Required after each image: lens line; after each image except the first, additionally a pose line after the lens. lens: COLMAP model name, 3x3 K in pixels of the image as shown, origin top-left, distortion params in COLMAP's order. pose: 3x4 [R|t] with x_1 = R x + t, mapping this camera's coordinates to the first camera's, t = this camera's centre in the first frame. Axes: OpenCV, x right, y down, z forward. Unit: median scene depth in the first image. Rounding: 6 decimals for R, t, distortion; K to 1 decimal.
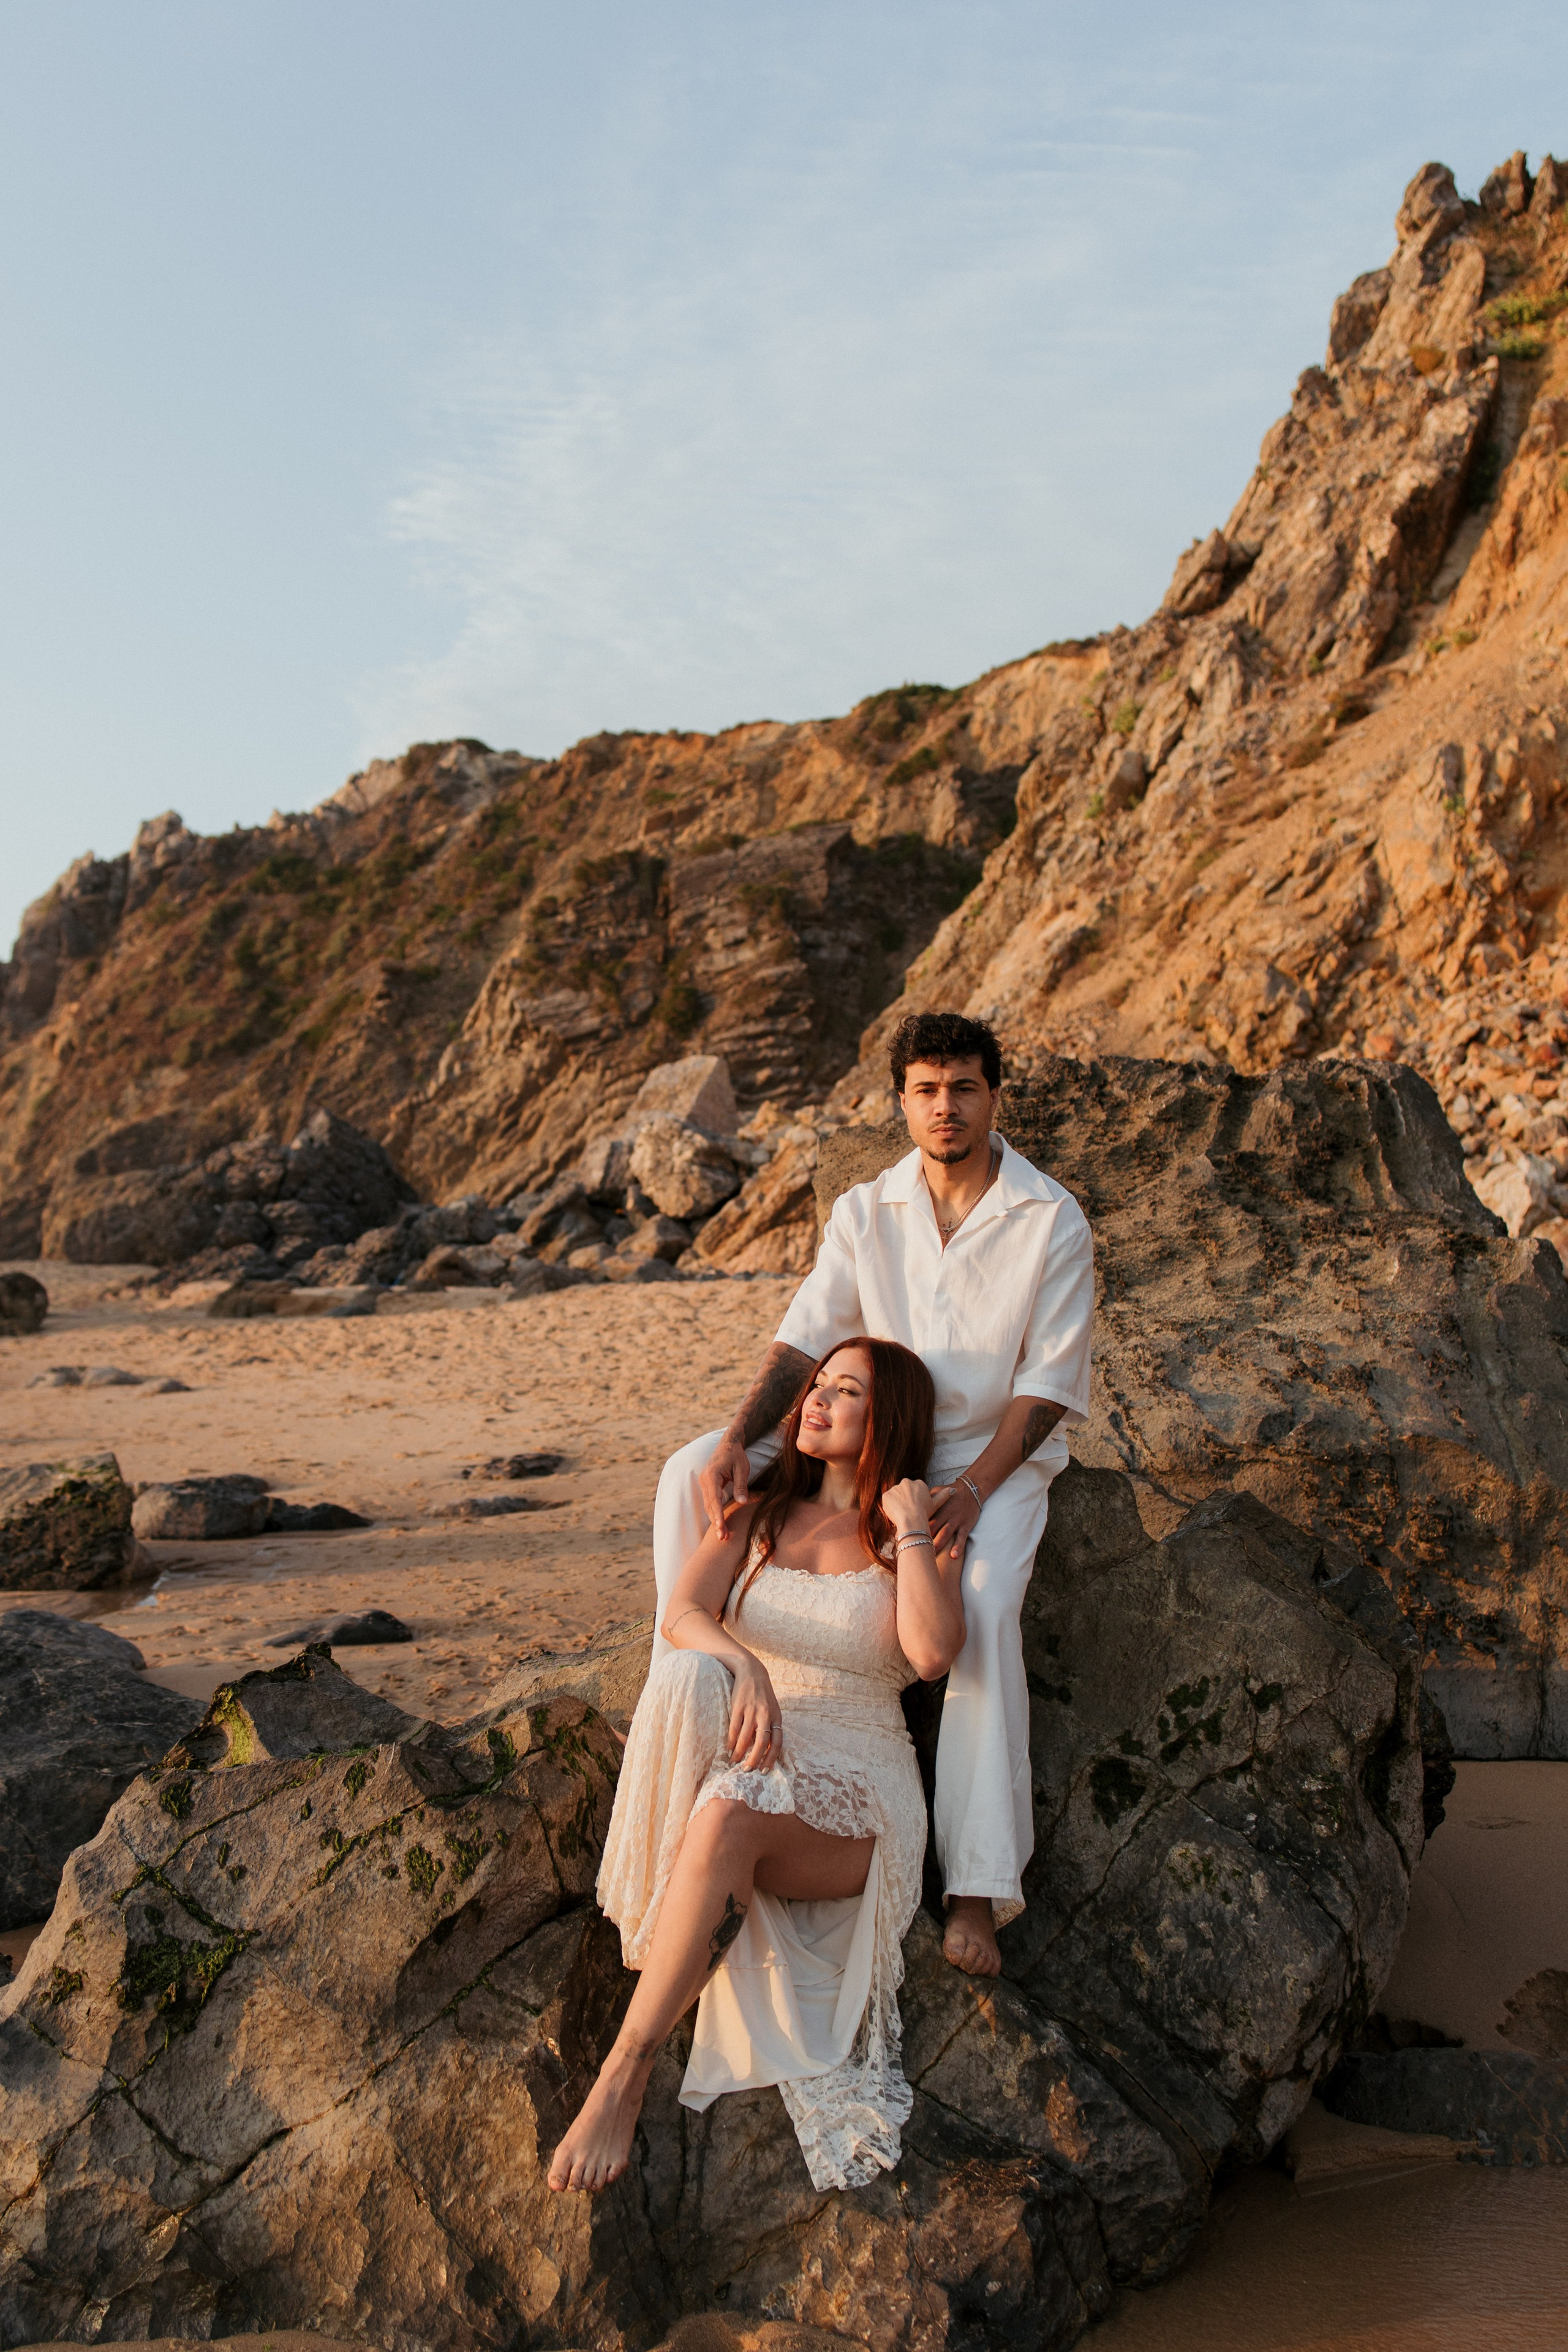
lens RADIAL K [[2562.4, 0, 780.3], [0, 2562.4, 1162.4], [0, 0, 1]] dist [-0.007509, 0.000000]
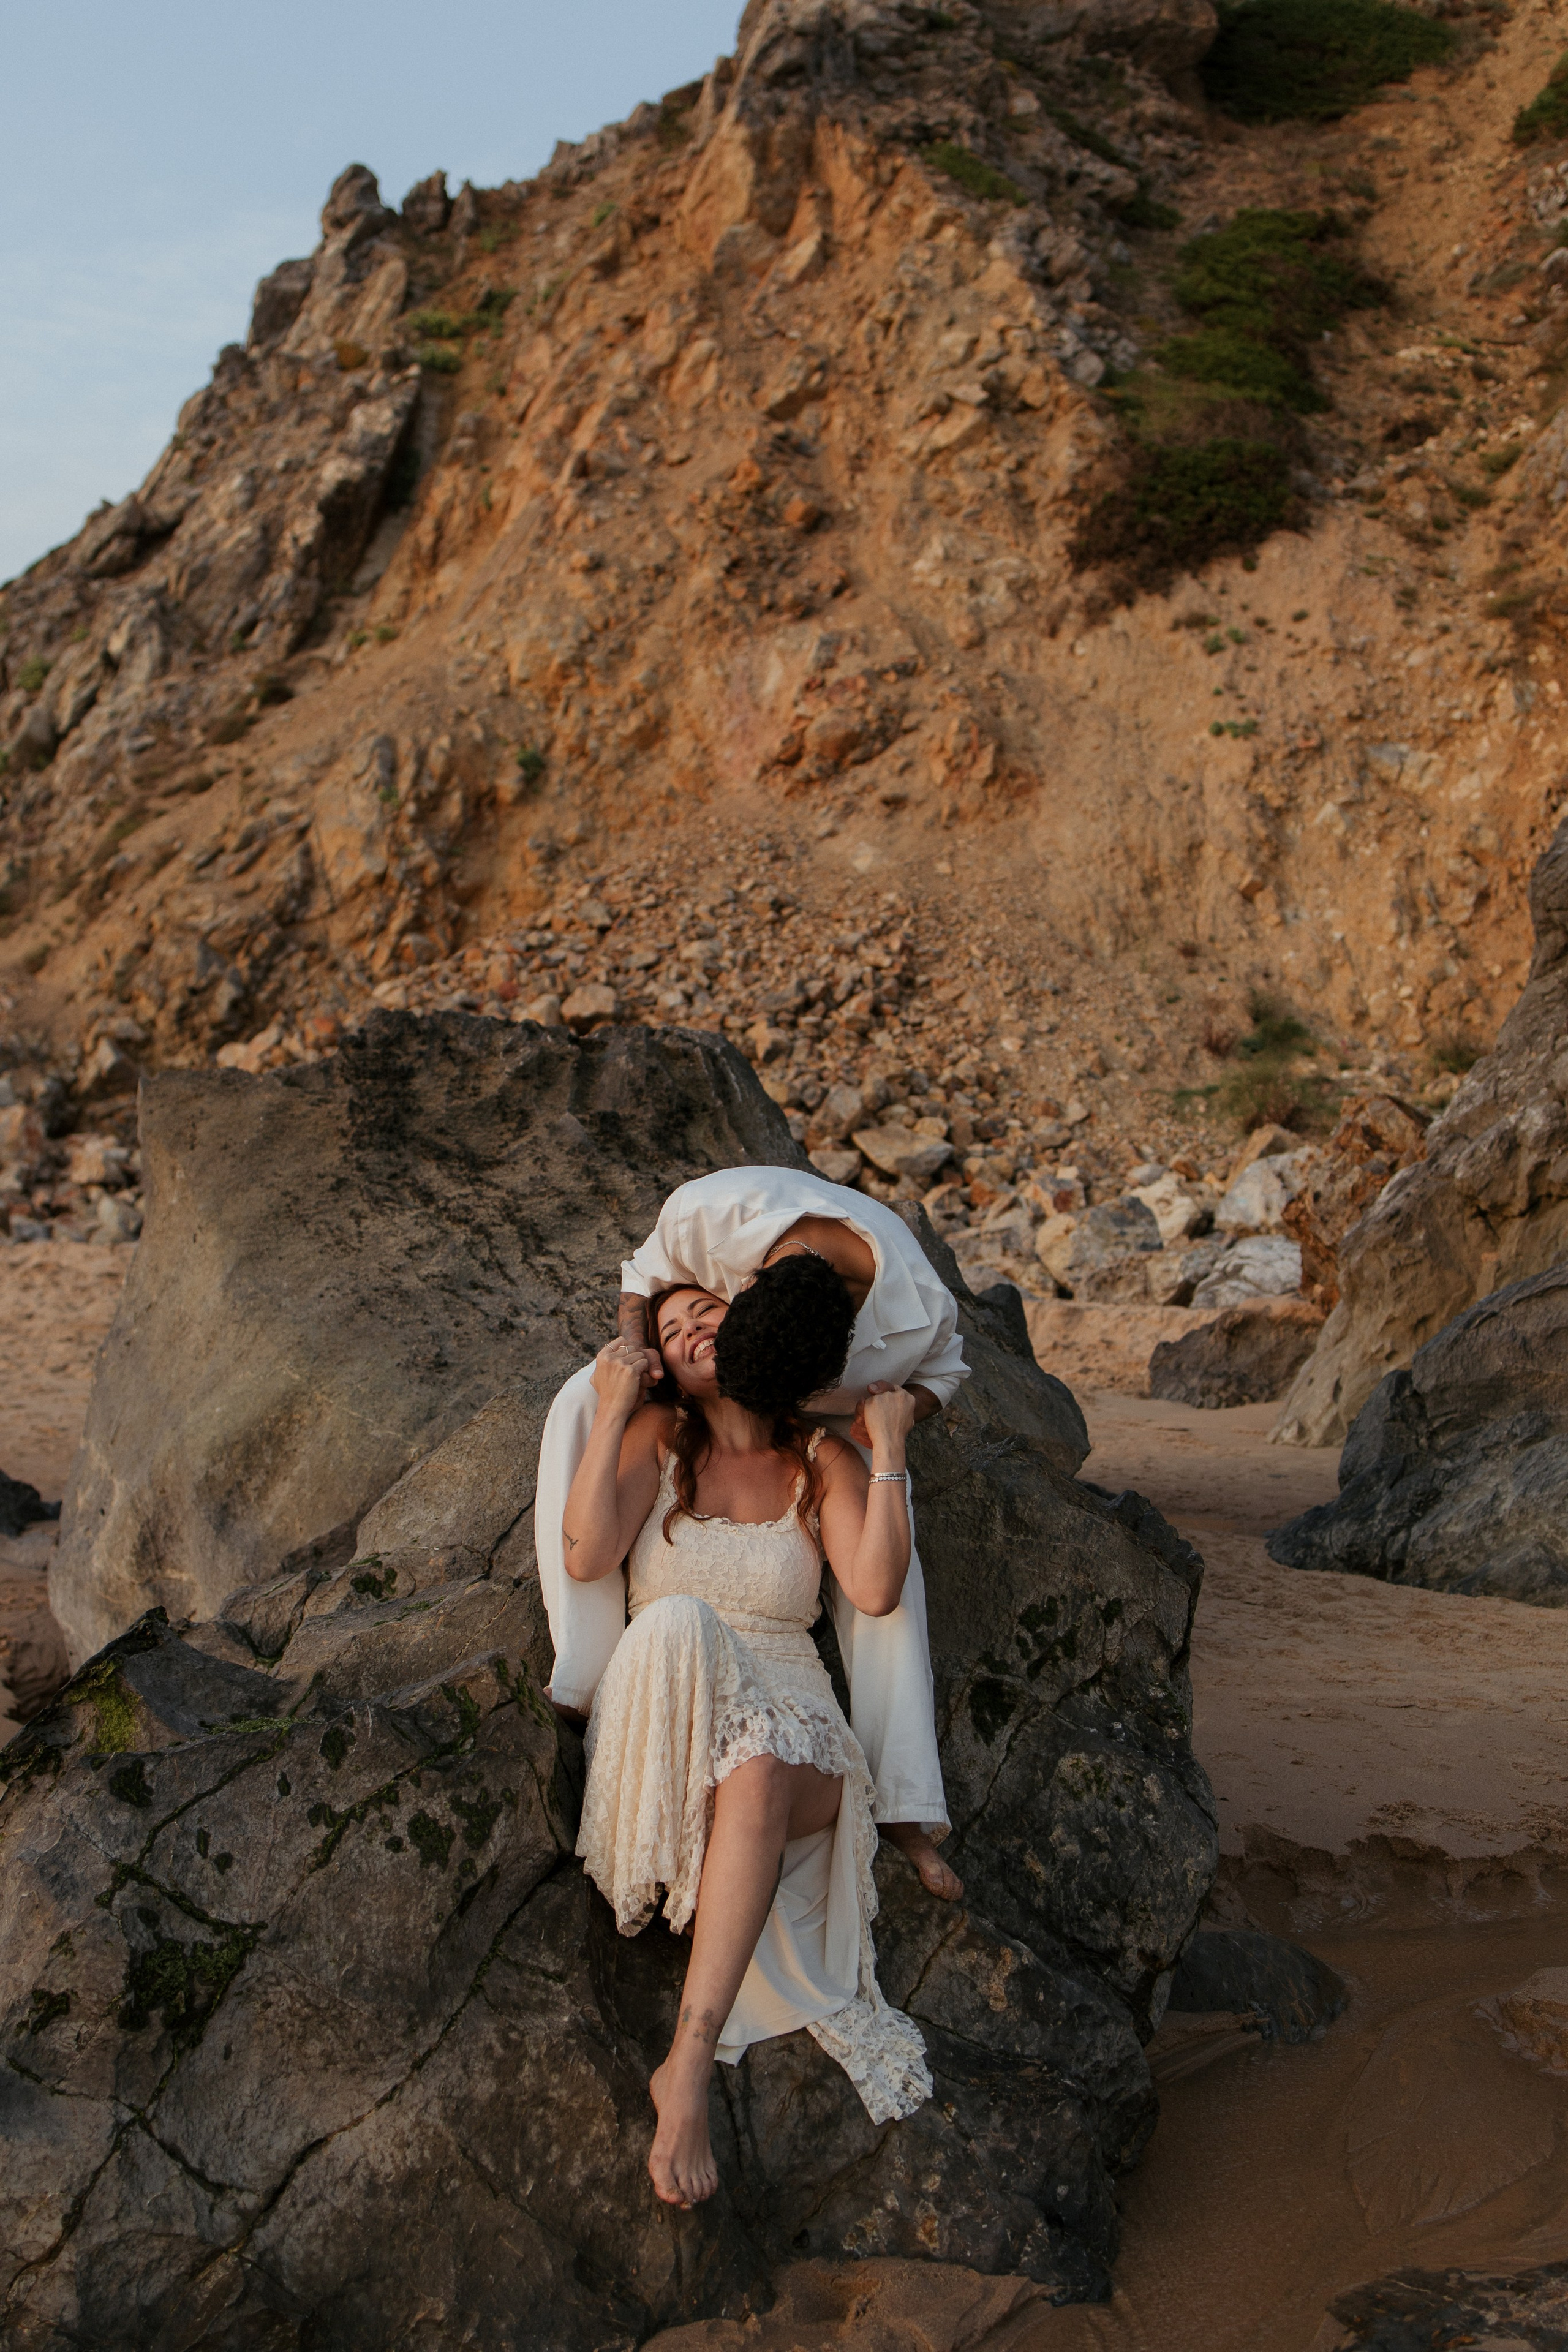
lens RADIAL K [[2562.4, 0, 787.4], [0, 2562.4, 1153.4], [0, 0, 1]] dist [-0.007509, 0.000000]
pose [[0.895322, 0.031027, 0.444337, -0.009060], [-0.031972, 0.999474, -0.005369, 0.000680], [-0.444270, -0.009399, 0.895844, 0.002650]]
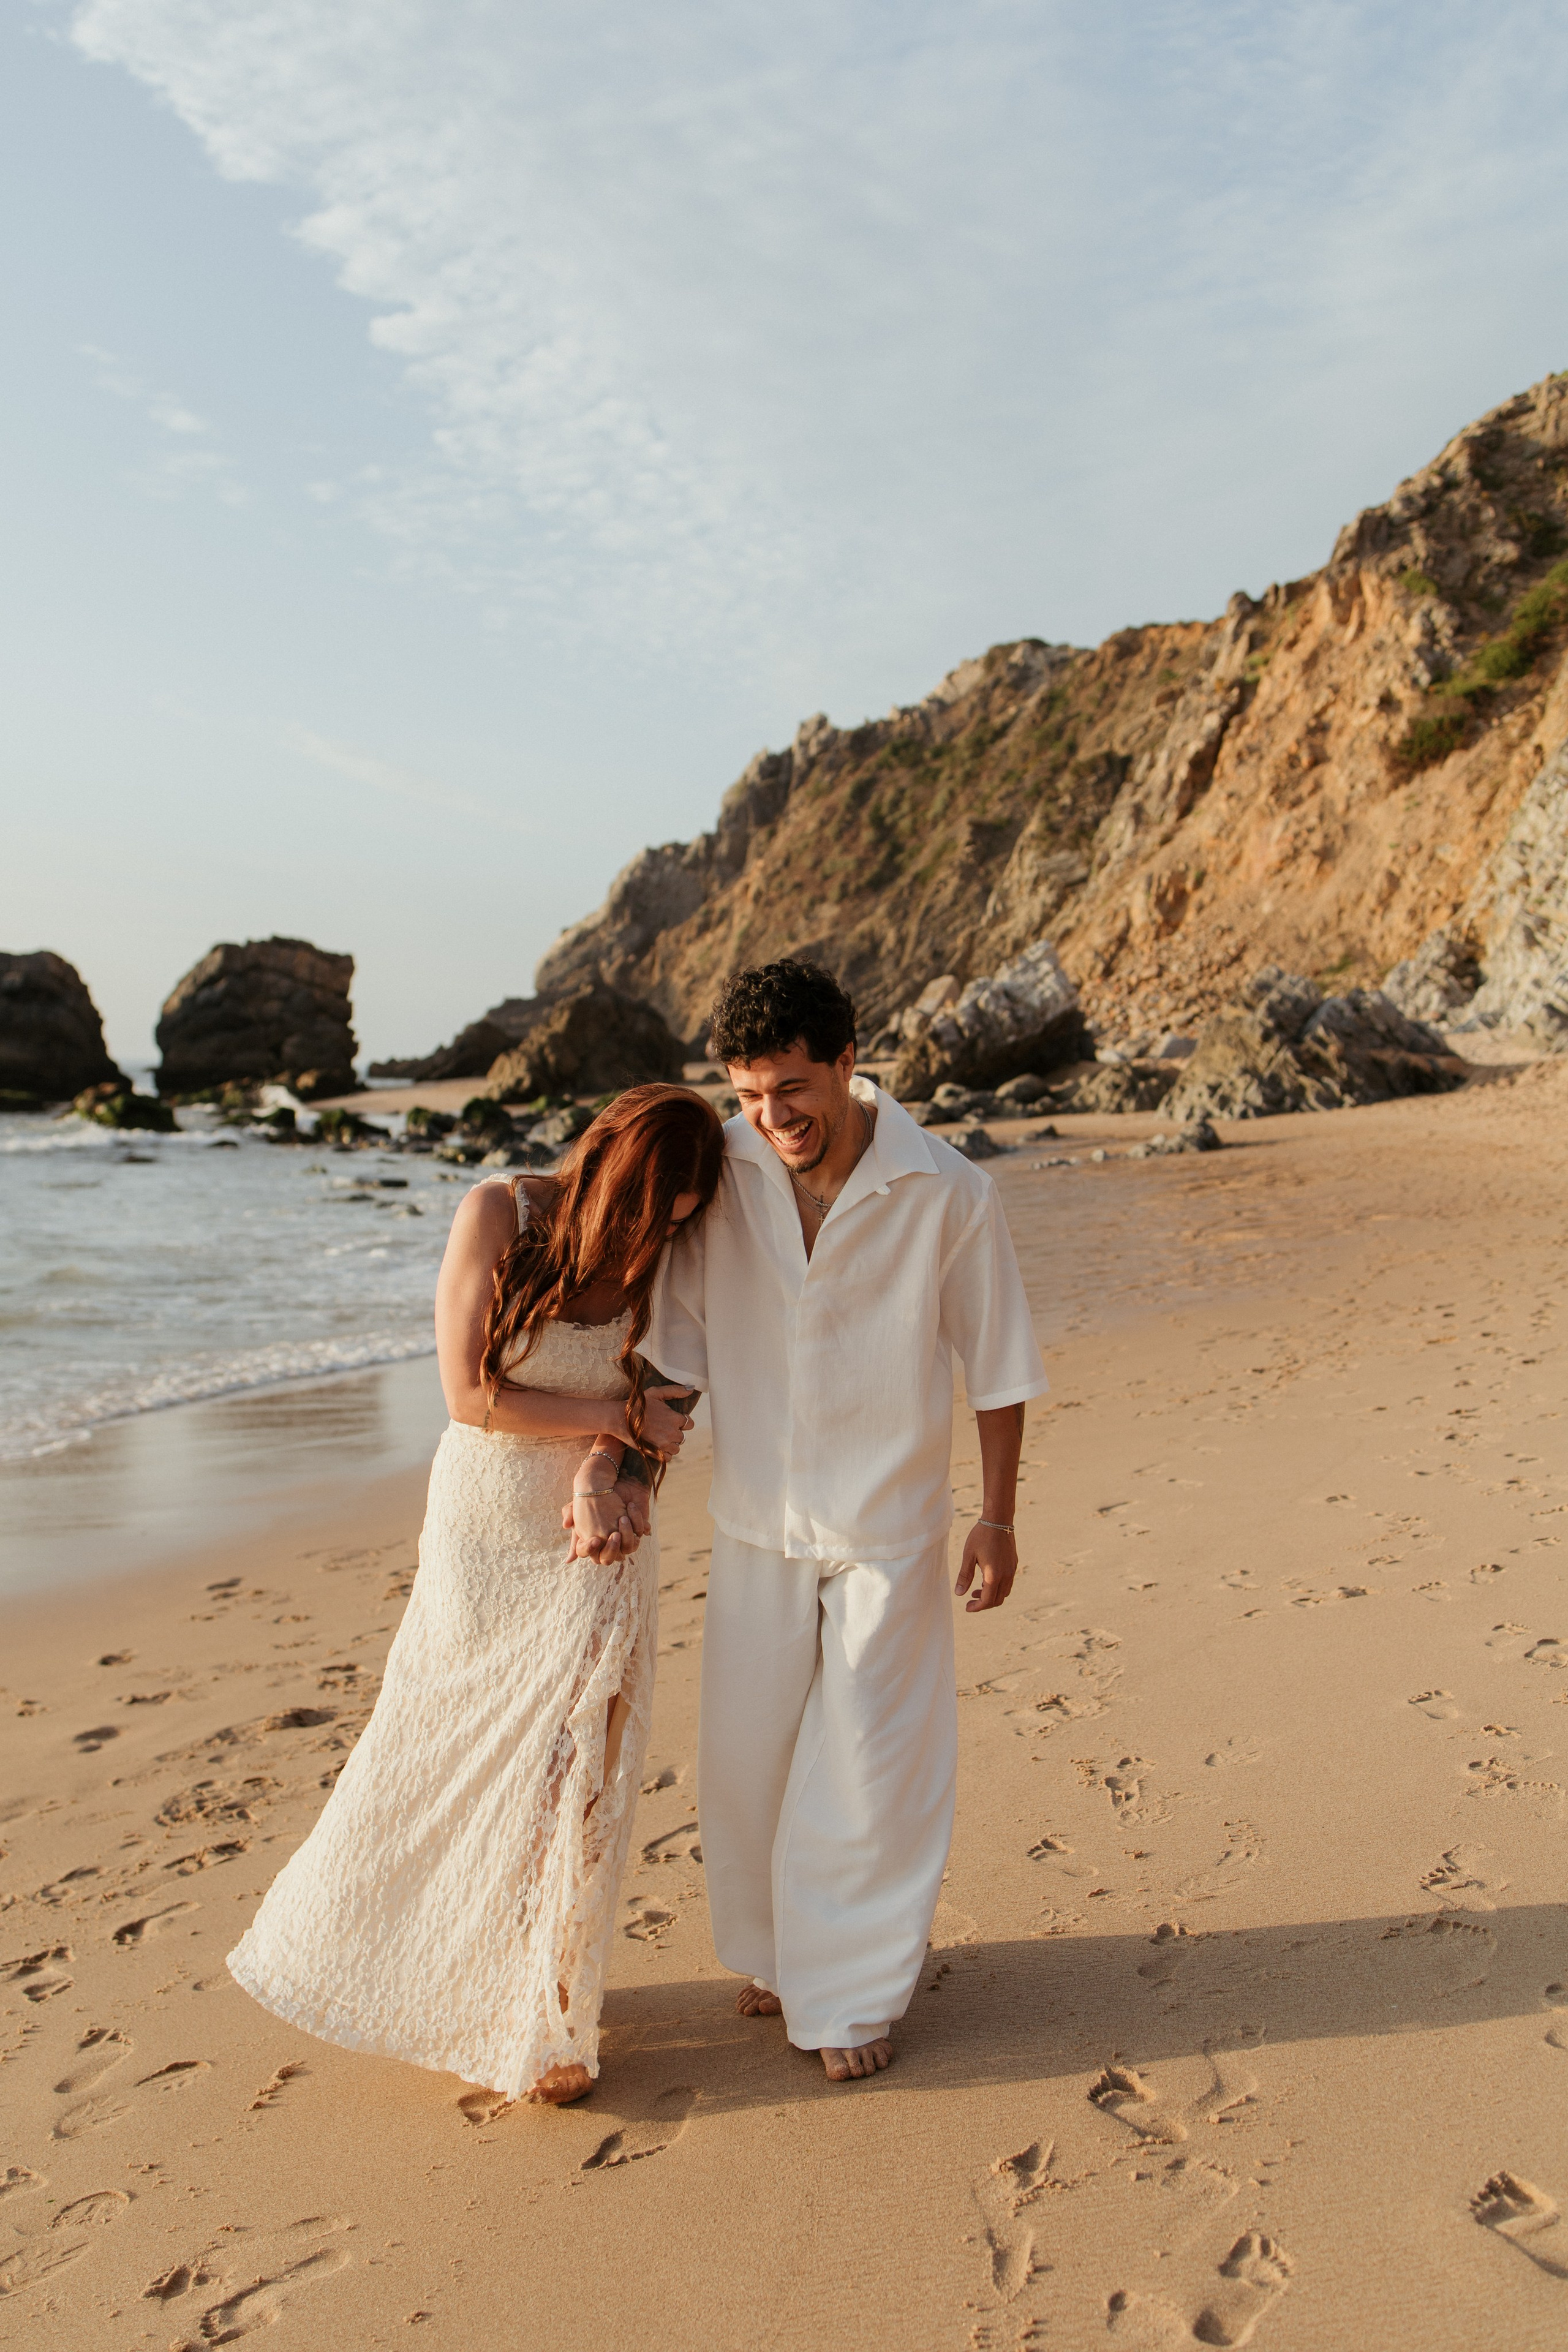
lens RADIAL K [[2313.1, 0, 774.4], [0, 2313.1, 1167.7], [0, 0, 1]] dist [0.019459, 0.000000]
pose [[0.961124, -0.034551, -0.273948, 0.120515], [0.062716, 0.993526, 0.094727, -0.021788], [0.268901, -0.108226, 0.957068, -0.380757]]
